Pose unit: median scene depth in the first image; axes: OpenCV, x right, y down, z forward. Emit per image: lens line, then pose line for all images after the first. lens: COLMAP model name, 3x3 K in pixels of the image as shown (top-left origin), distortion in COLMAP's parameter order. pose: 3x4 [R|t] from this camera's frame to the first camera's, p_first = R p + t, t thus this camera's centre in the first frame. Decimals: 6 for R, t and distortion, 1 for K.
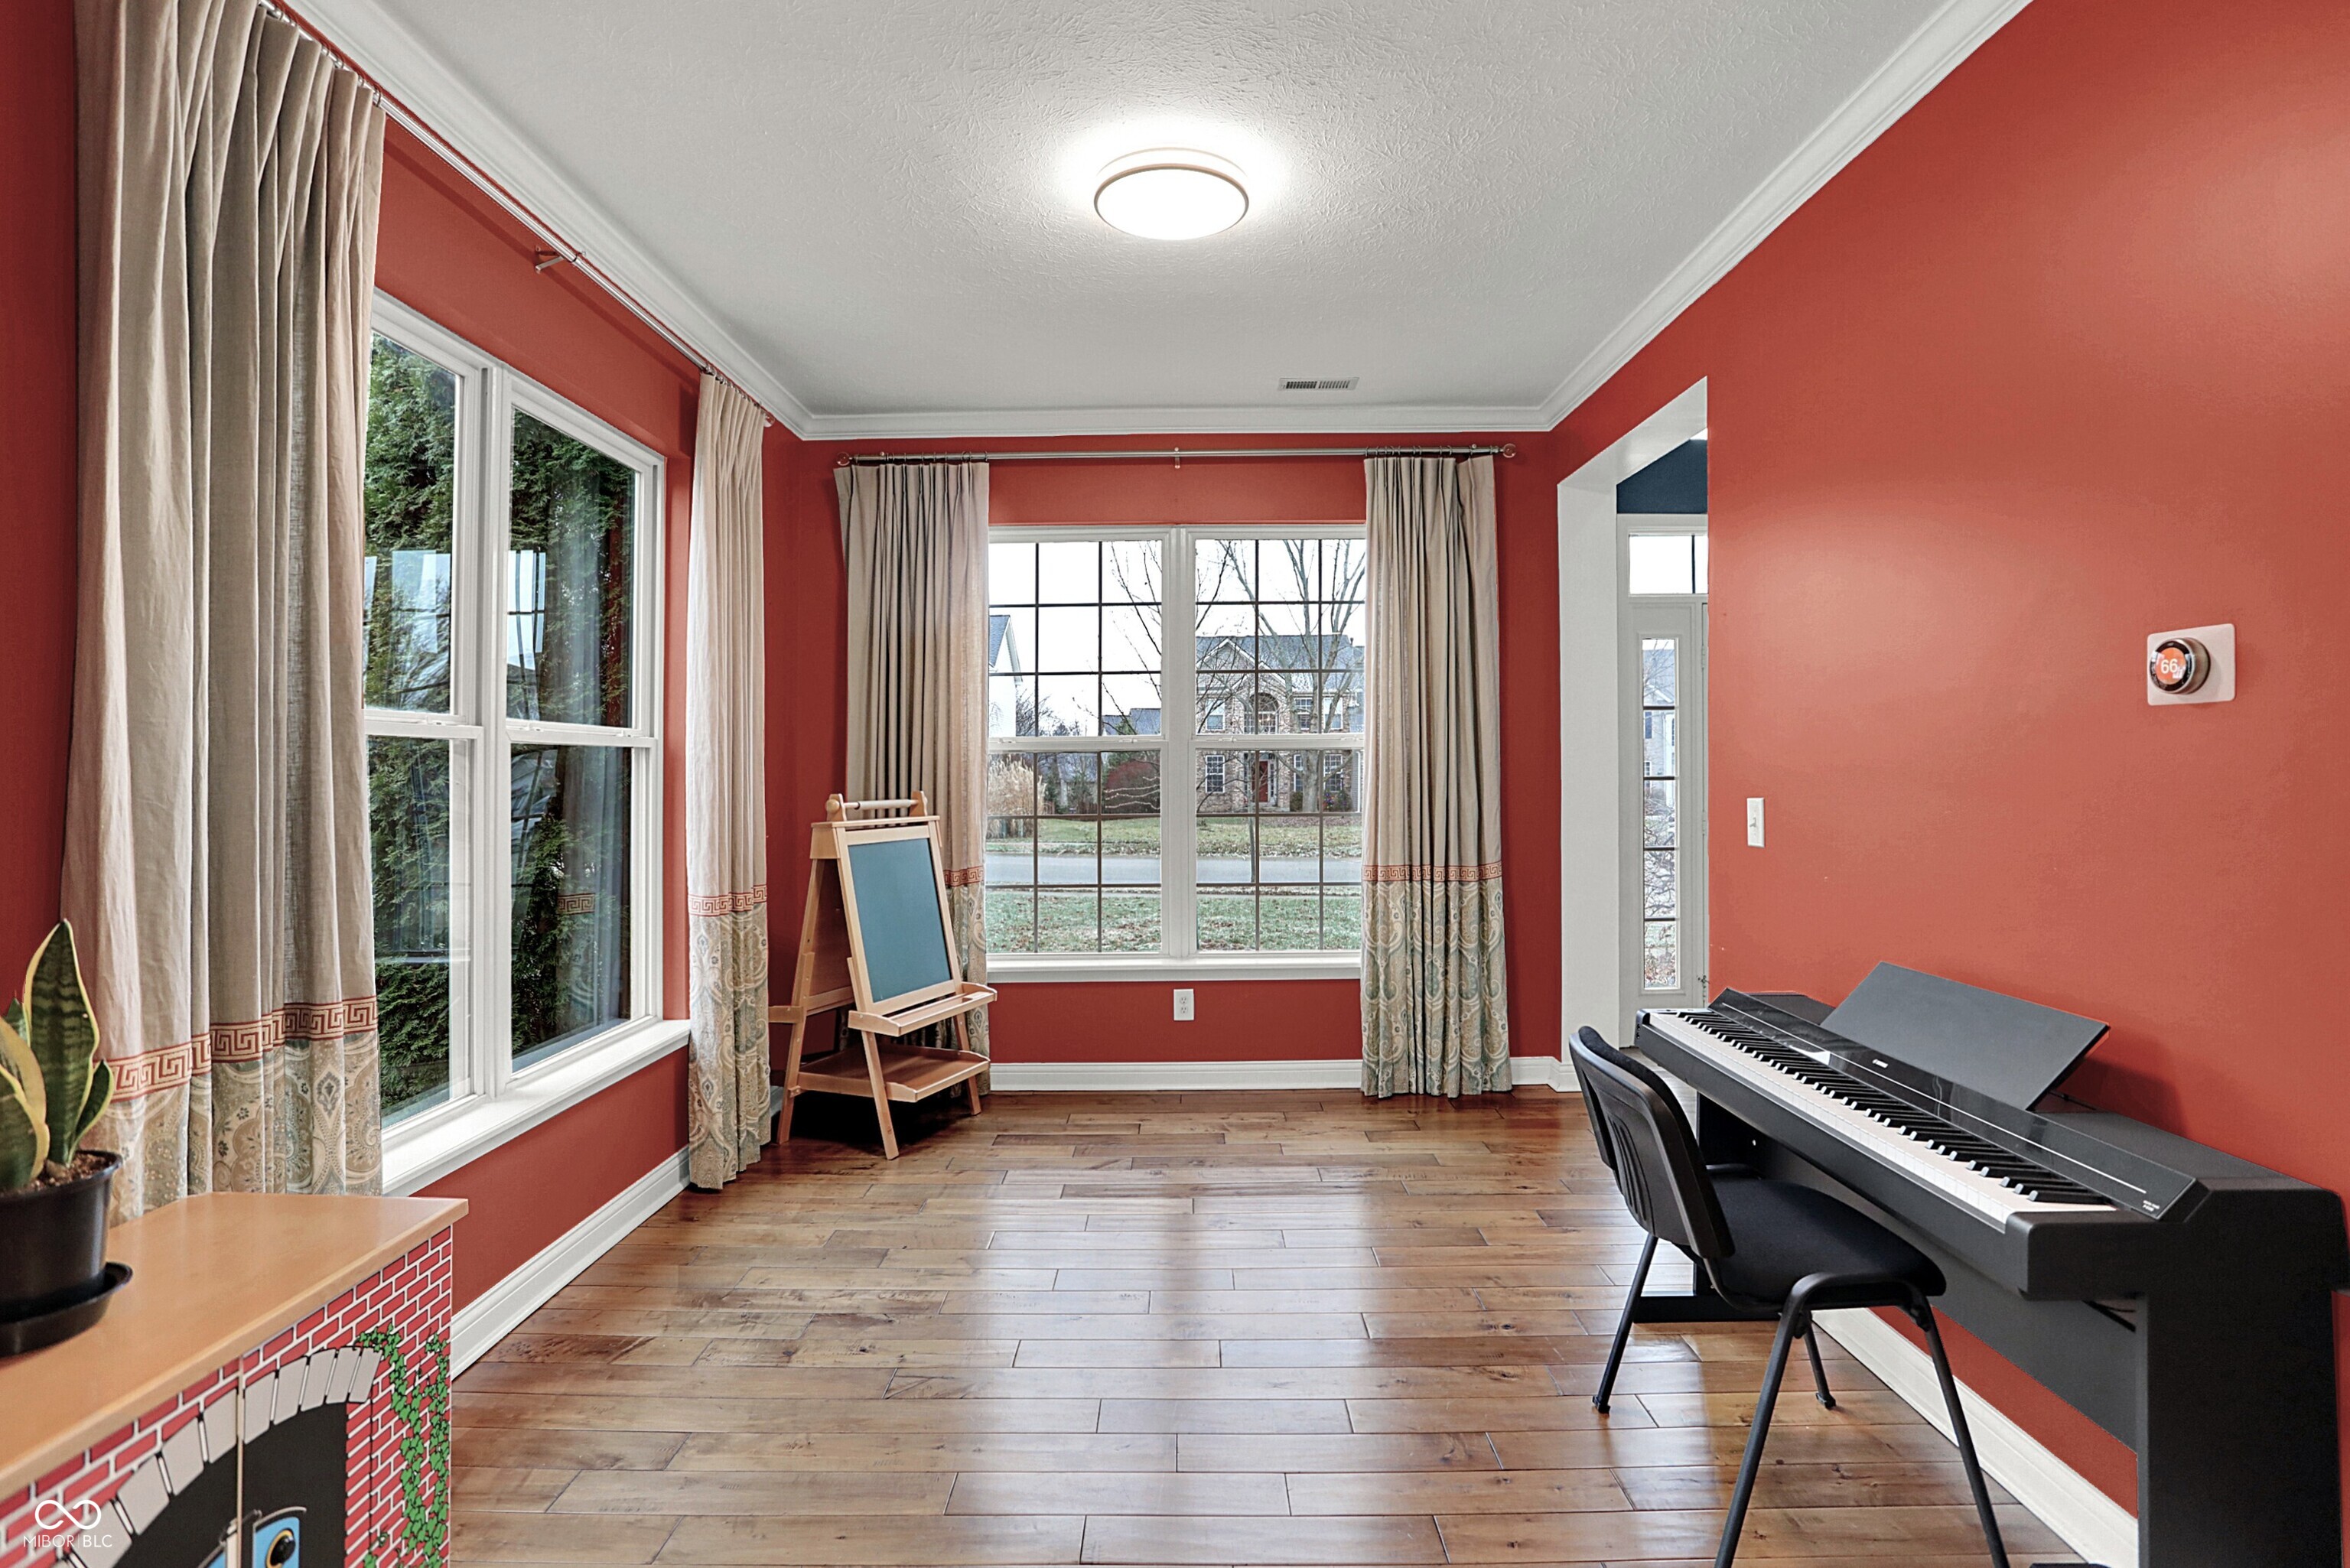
lens RADIAL K [[1174.1, 0, 1191.7], [0, 1174.1, 760.4], [0, 0, 1]] dist [-0.070991, 0.025589]
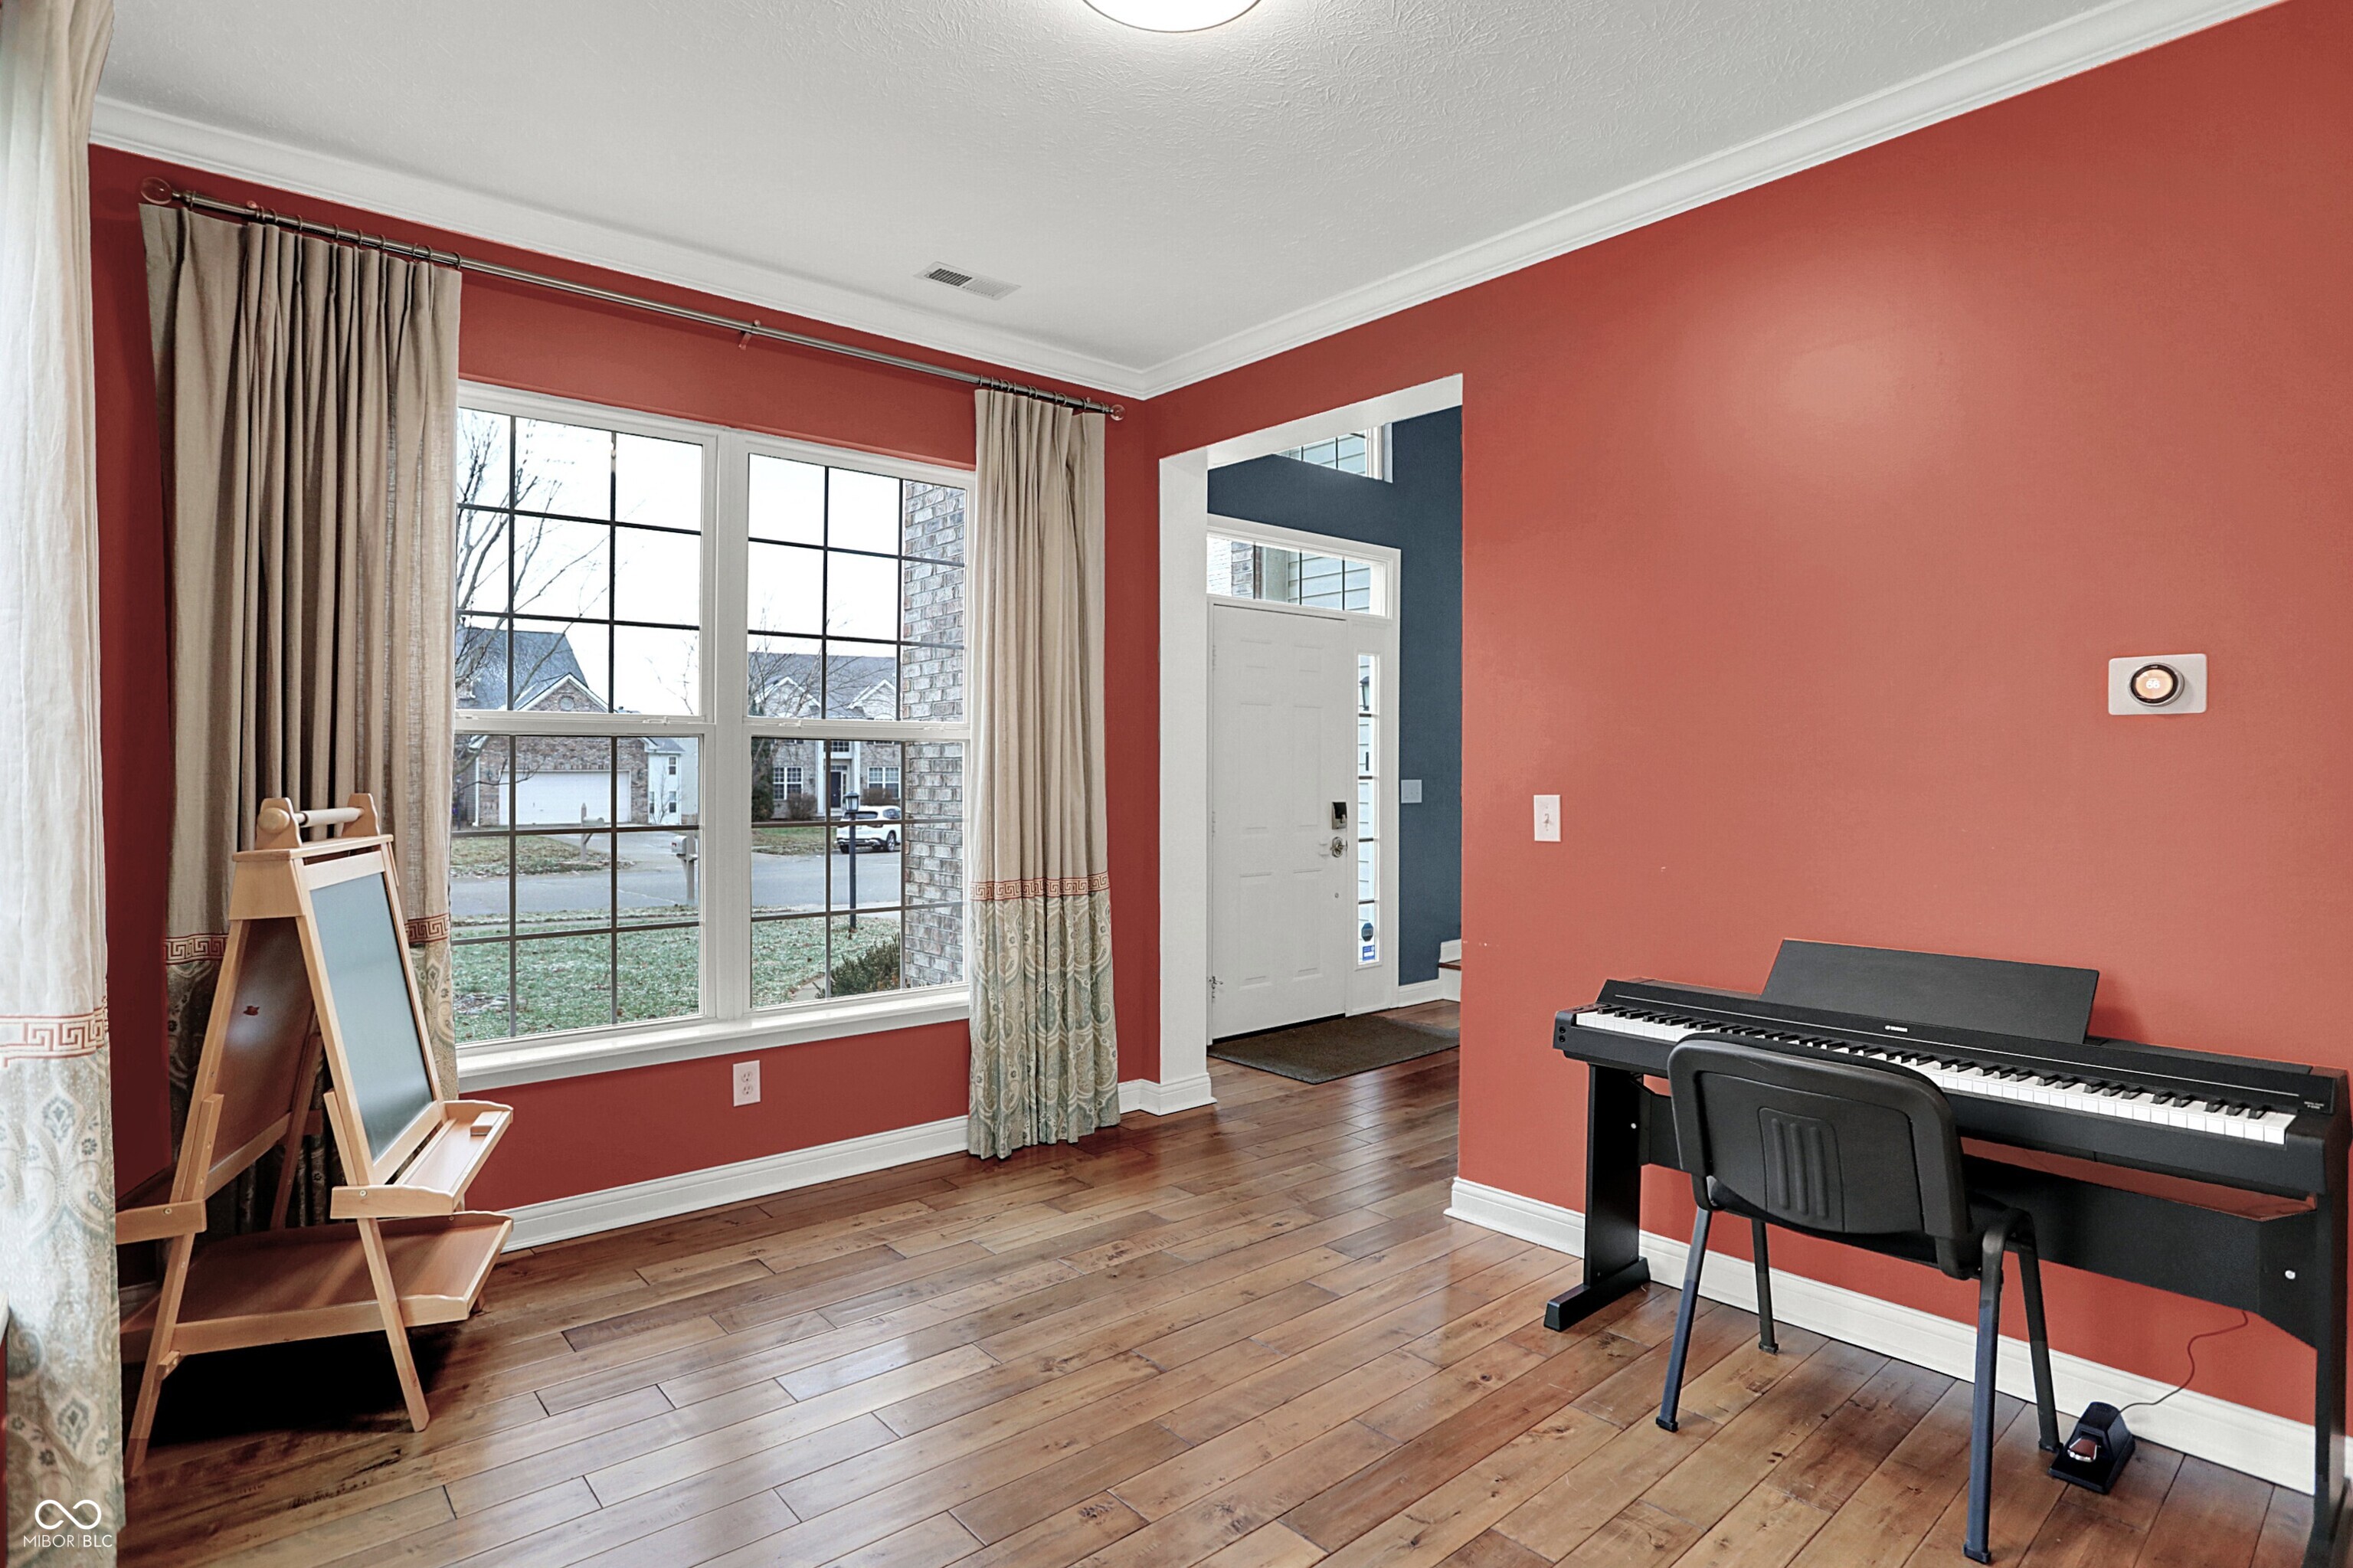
lens RADIAL K [[1204.0, 0, 1193.7], [0, 1204.0, 783.2], [0, 0, 1]] dist [-0.079786, 0.039685]
pose [[0.752432, 0.003059, 0.658663, -0.298350], [-0.011983, 0.999887, 0.009046, 0.010826], [-0.658561, -0.014700, 0.752384, 0.269027]]
